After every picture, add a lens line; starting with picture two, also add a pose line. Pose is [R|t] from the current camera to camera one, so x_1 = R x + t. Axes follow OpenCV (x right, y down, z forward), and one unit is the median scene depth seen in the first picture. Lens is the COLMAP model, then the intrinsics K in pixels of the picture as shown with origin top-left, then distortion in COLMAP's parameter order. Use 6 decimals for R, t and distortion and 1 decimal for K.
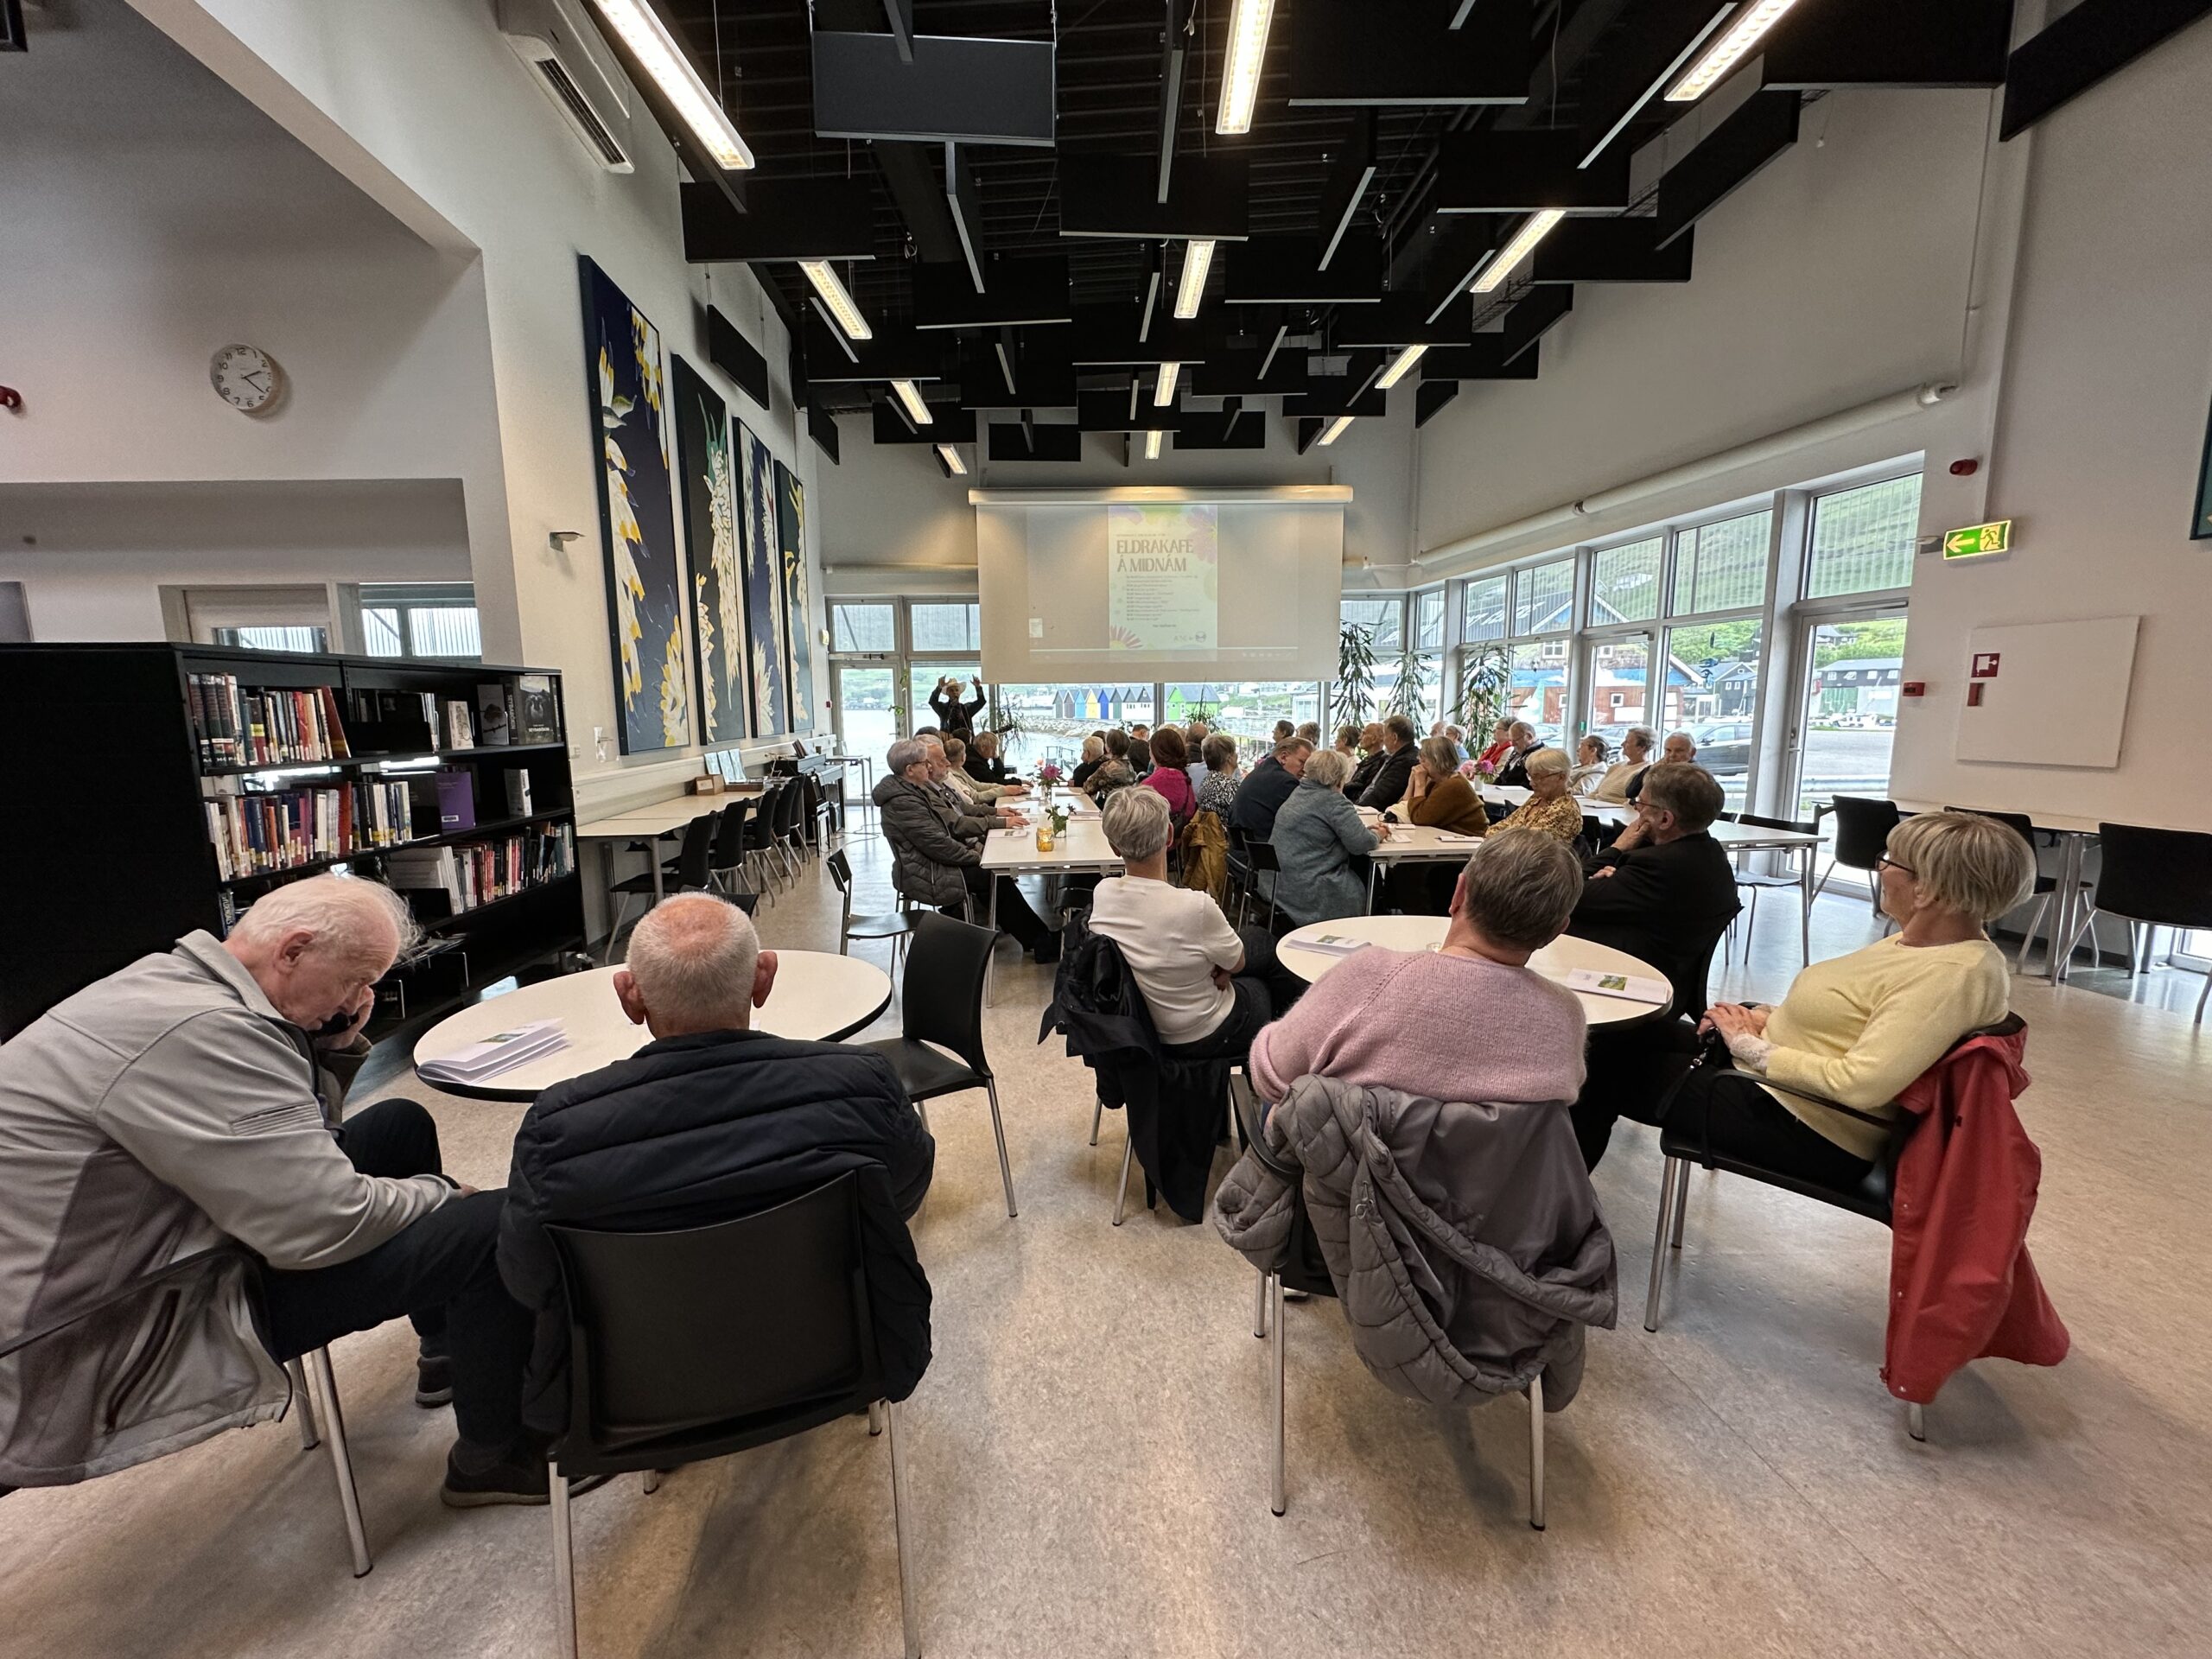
lens RADIAL K [[896.2, 0, 1111.4], [0, 896.2, 832.6], [0, 0, 1]] dist [-0.003326, -0.000115]
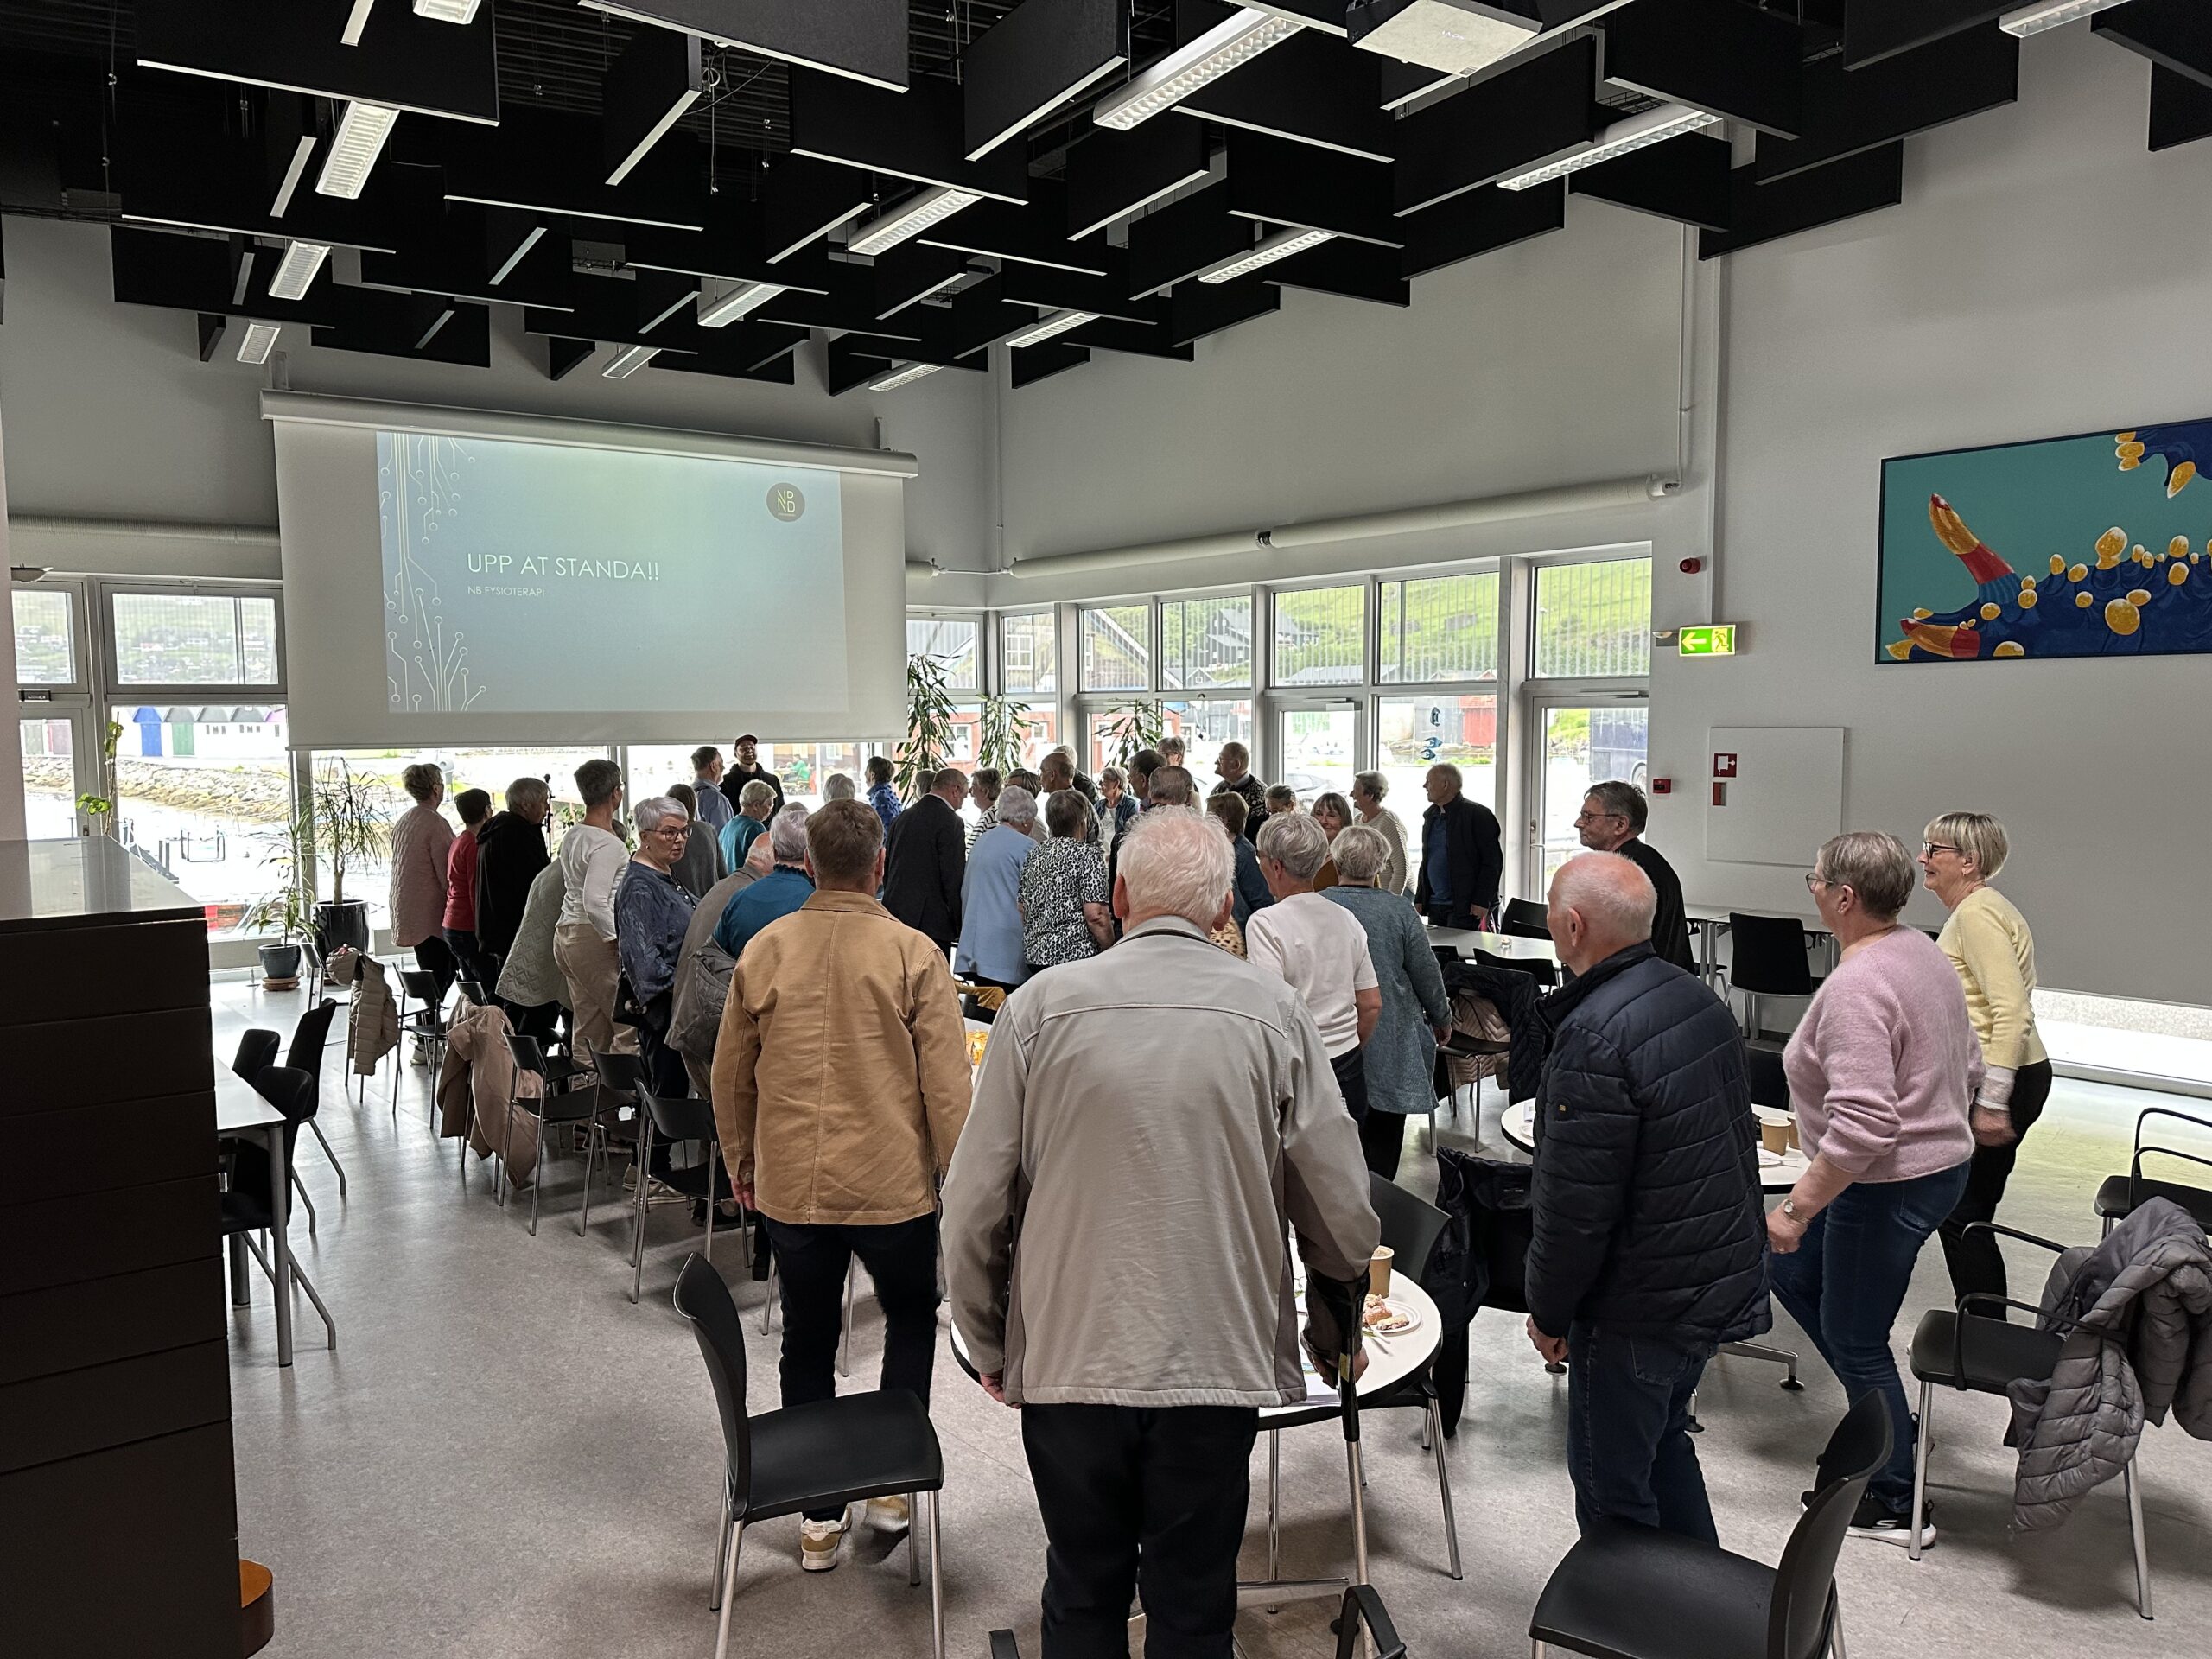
lens RADIAL K [[1566.0, 0, 1101.9], [0, 1566.0, 831.2], [0, 0, 1]] dist [0.013118, 0.000351]
pose [[0.850960, -0.035680, 0.524017, -0.454264], [0.073749, 0.995923, -0.051951, -0.065052], [-0.520027, 0.082854, 0.850122, -0.098828]]
